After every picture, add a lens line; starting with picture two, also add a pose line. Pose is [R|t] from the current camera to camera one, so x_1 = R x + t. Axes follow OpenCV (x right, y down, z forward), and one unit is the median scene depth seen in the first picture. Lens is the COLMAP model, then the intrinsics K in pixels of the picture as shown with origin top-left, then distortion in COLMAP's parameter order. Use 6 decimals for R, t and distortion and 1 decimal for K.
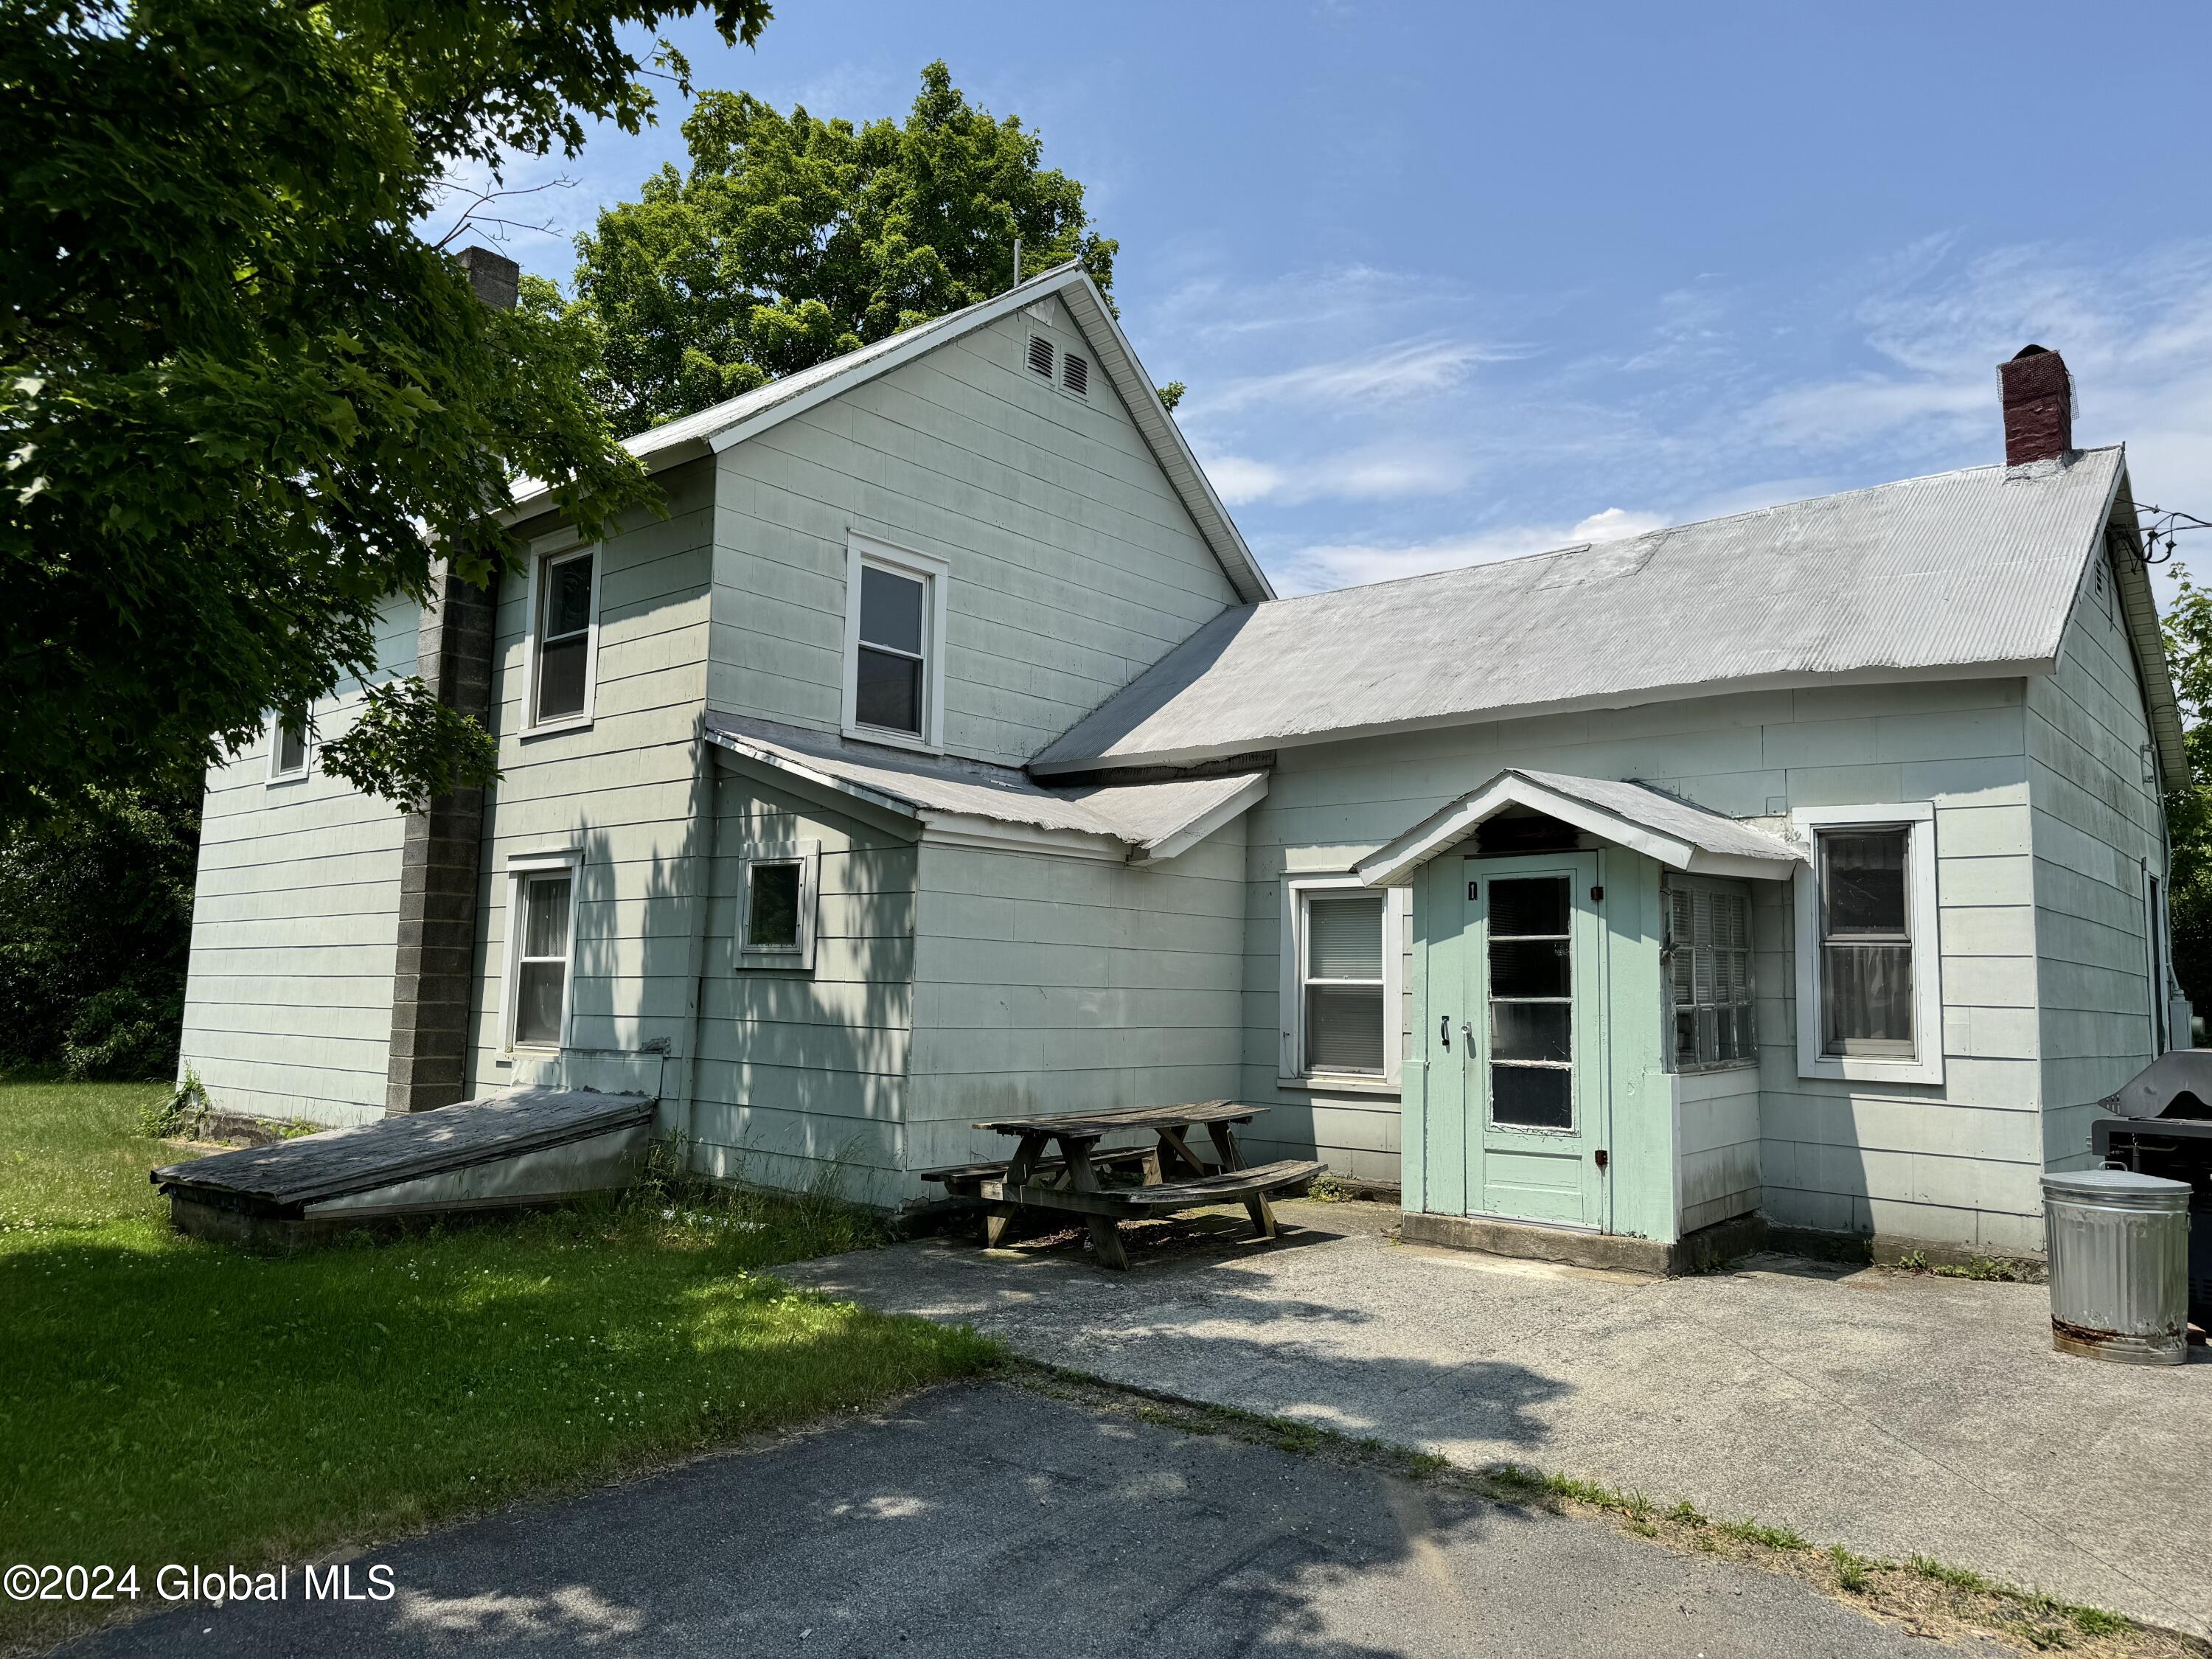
lens RADIAL K [[1552.8, 0, 1106.0], [0, 1552.8, 829.5], [0, 0, 1]] dist [0.122054, -0.109634]
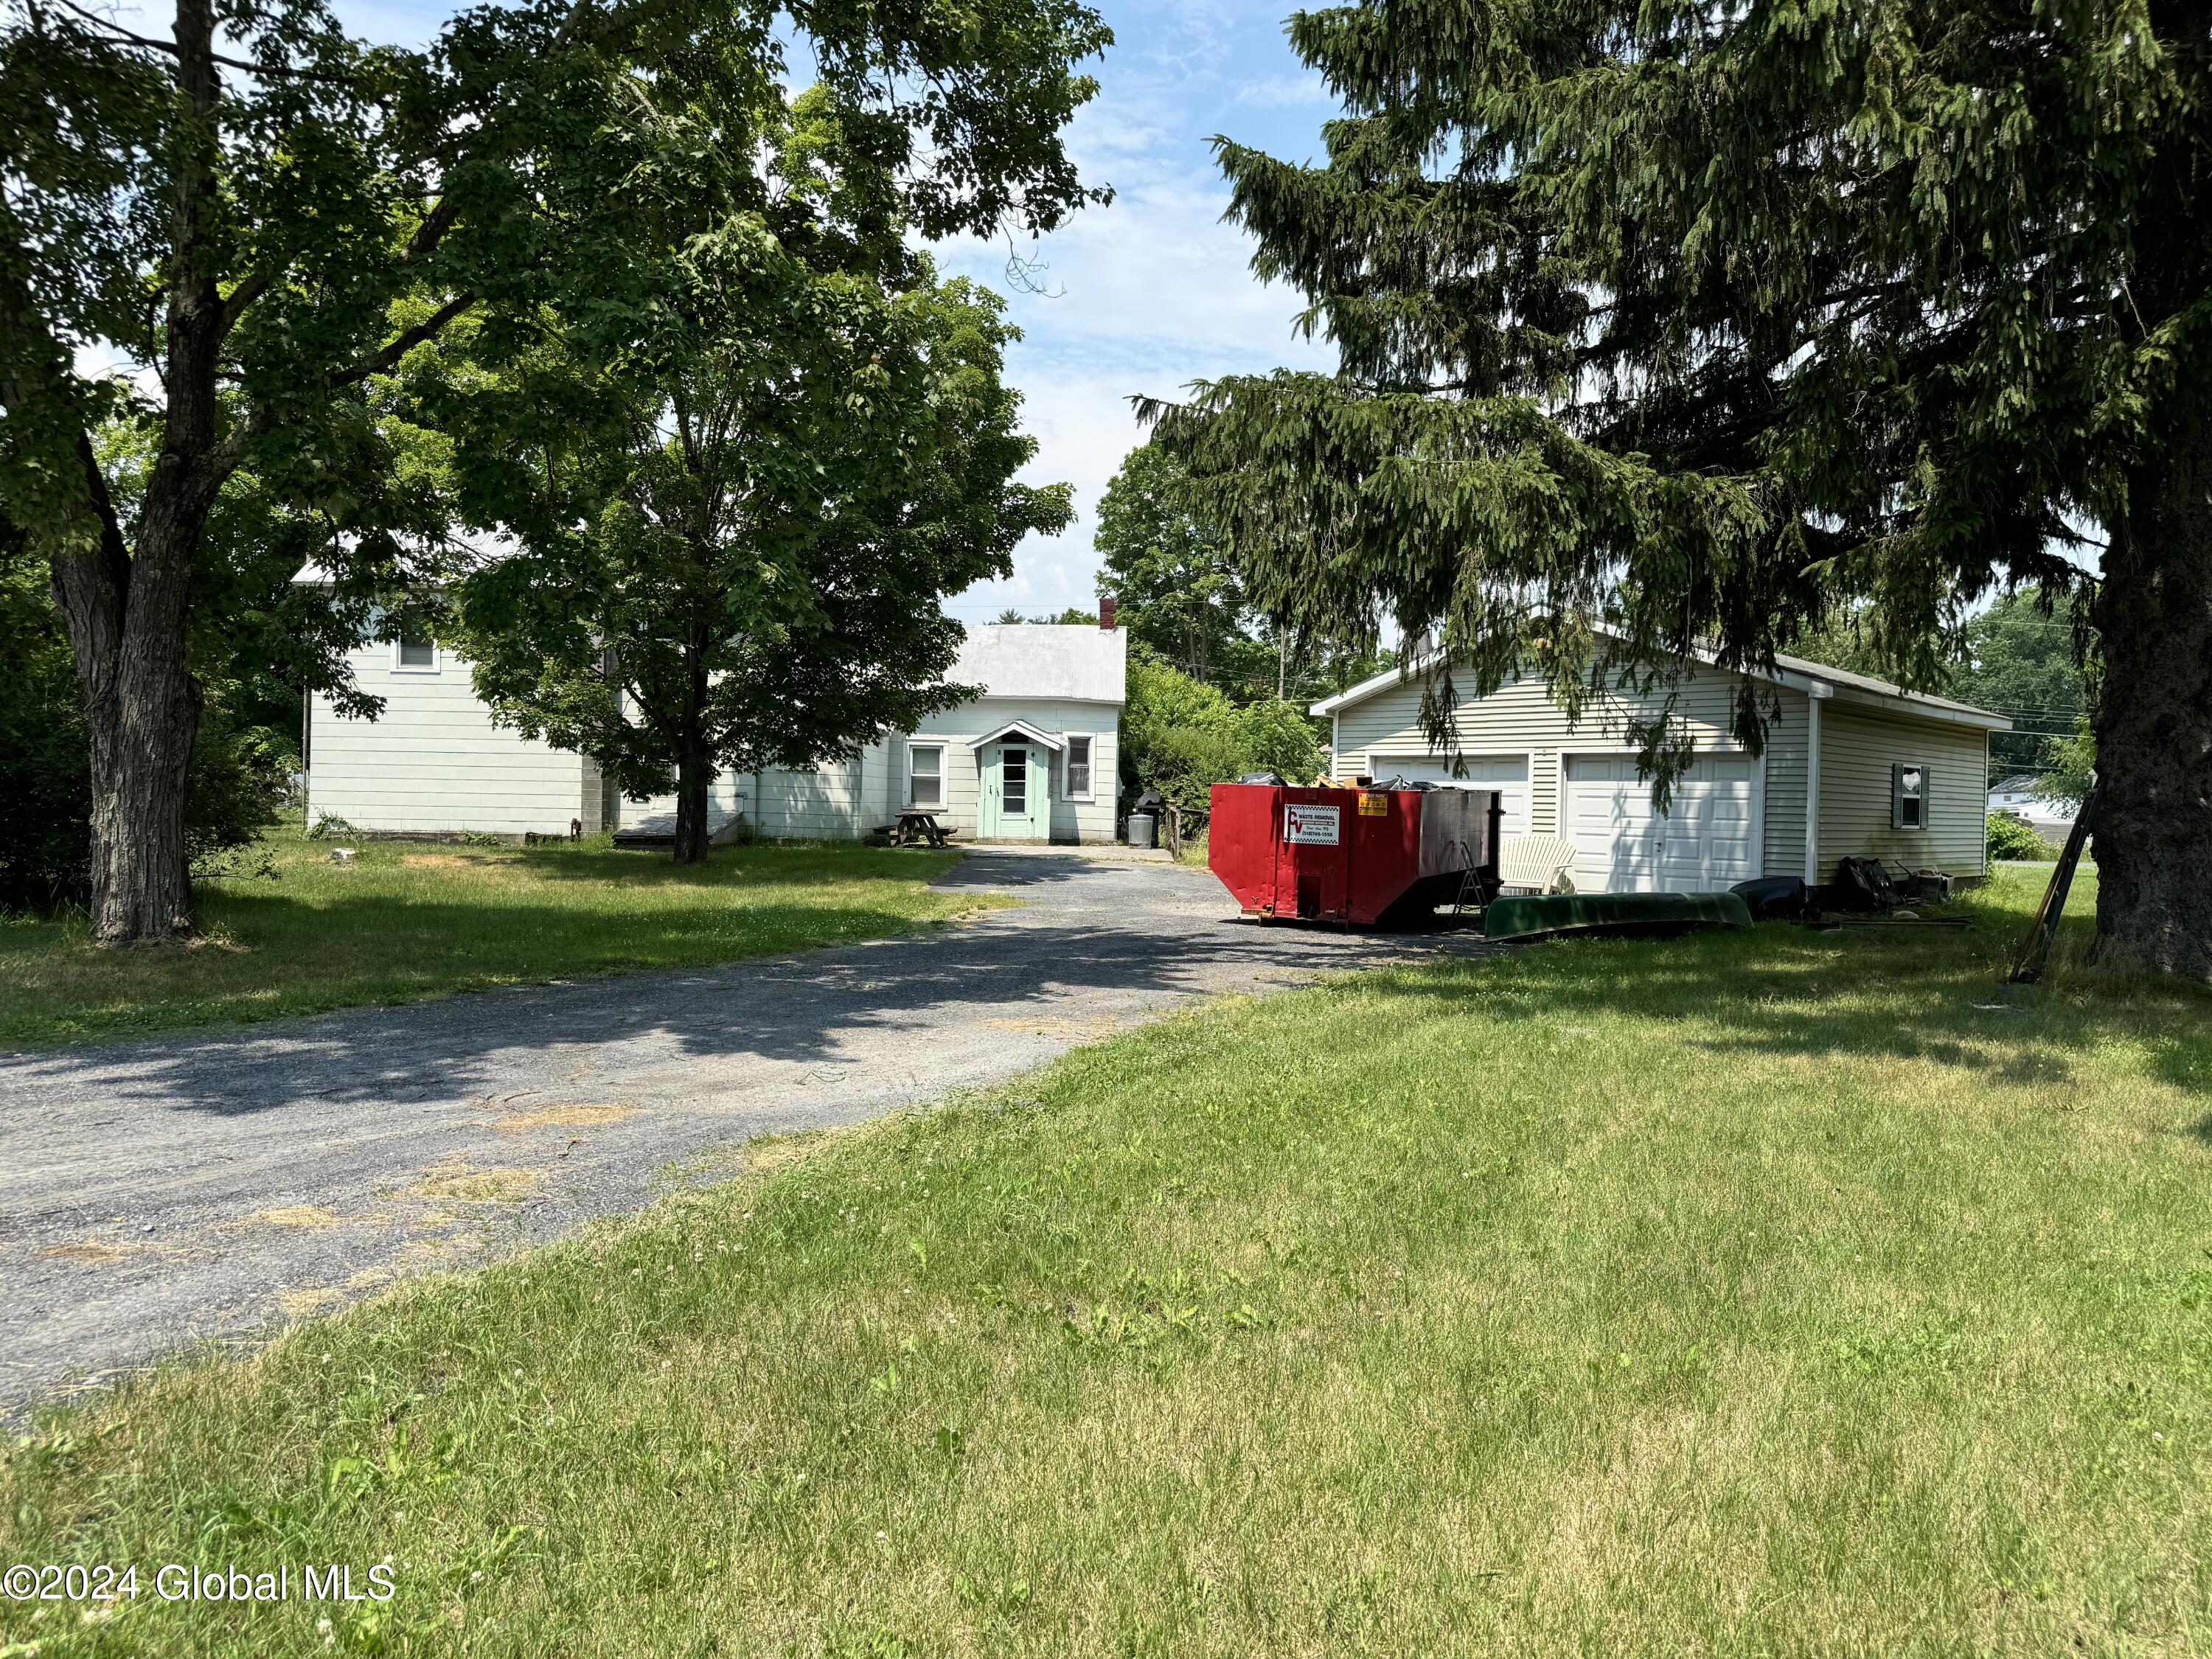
lens RADIAL K [[1552.8, 0, 1106.0], [0, 1552.8, 829.5], [0, 0, 1]] dist [0.122054, -0.109634]
pose [[0.769594, -0.016297, 0.638326, -1.995730], [-0.072201, 0.991042, 0.112350, -0.219959], [-0.634439, -0.132552, 0.761523, -2.072602]]
